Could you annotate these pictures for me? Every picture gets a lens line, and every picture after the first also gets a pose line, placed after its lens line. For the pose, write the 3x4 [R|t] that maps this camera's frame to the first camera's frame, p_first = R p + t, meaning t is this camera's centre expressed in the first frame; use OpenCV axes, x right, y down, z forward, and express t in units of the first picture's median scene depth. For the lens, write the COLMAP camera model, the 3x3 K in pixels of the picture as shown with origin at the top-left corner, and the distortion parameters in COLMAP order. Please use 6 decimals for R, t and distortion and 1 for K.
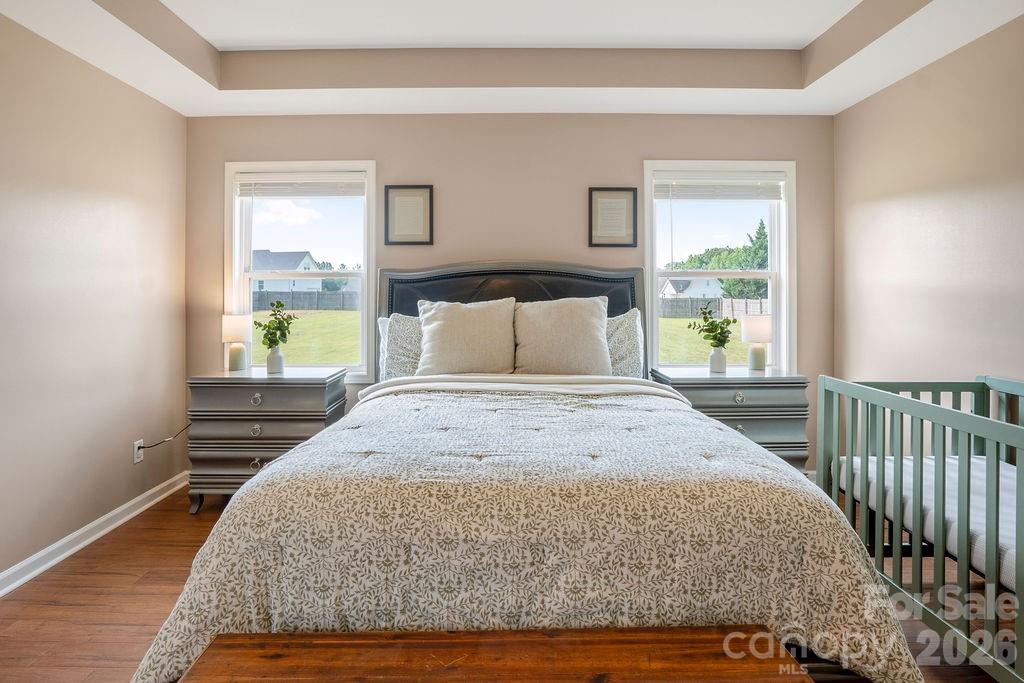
lens RADIAL K [[549.0, 0, 510.3], [0, 549.0, 299.0], [0, 0, 1]] dist [-0.022772, 0.000709]
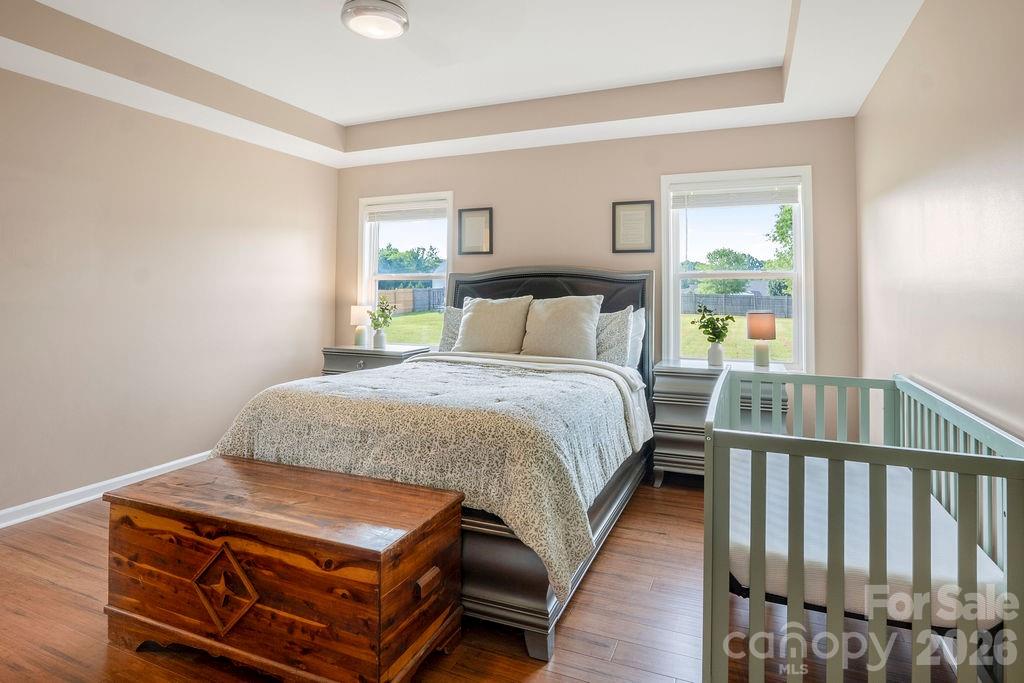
lens RADIAL K [[557.4, 0, 513.3], [0, 557.4, 279.5], [0, 0, 1]] dist [-0.003896, -0.000219]
pose [[0.918197, -0.000863, -0.396122, 0.448839], [-0.011836, 0.999491, -0.029614, -0.000699], [0.395946, 0.031880, 0.917720, -0.183623]]
